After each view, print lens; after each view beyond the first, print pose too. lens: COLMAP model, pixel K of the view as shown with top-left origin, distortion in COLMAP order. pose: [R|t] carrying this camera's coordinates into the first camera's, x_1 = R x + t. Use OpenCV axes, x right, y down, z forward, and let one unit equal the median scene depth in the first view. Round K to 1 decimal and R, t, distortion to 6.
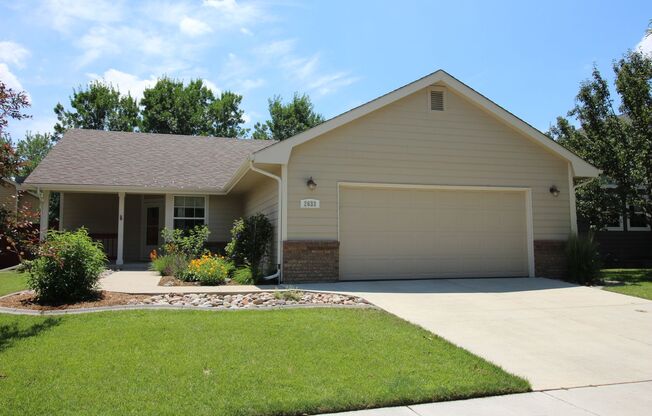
lens RADIAL K [[490.6, 0, 326.0], [0, 490.6, 208.0], [0, 0, 1]] dist [-0.000326, -0.000683]
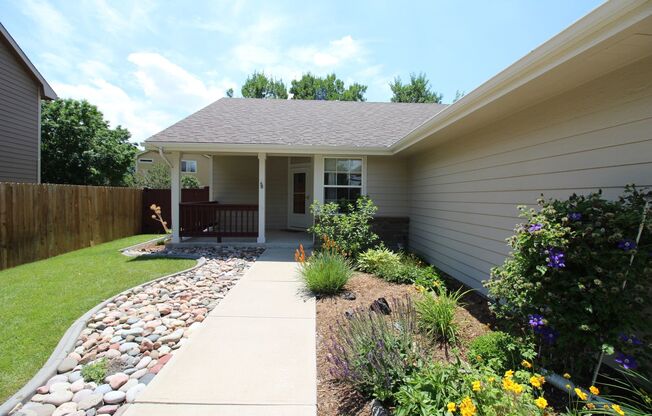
lens RADIAL K [[288.8, 0, 326.0], [0, 288.8, 208.0], [0, 0, 1]] dist [-0.000276, -0.000035]
pose [[0.968696, 0.026760, -0.246802, -0.190187], [-0.000471, 0.994369, 0.105969, 0.006156], [0.248248, -0.102535, 0.963255, 0.545928]]
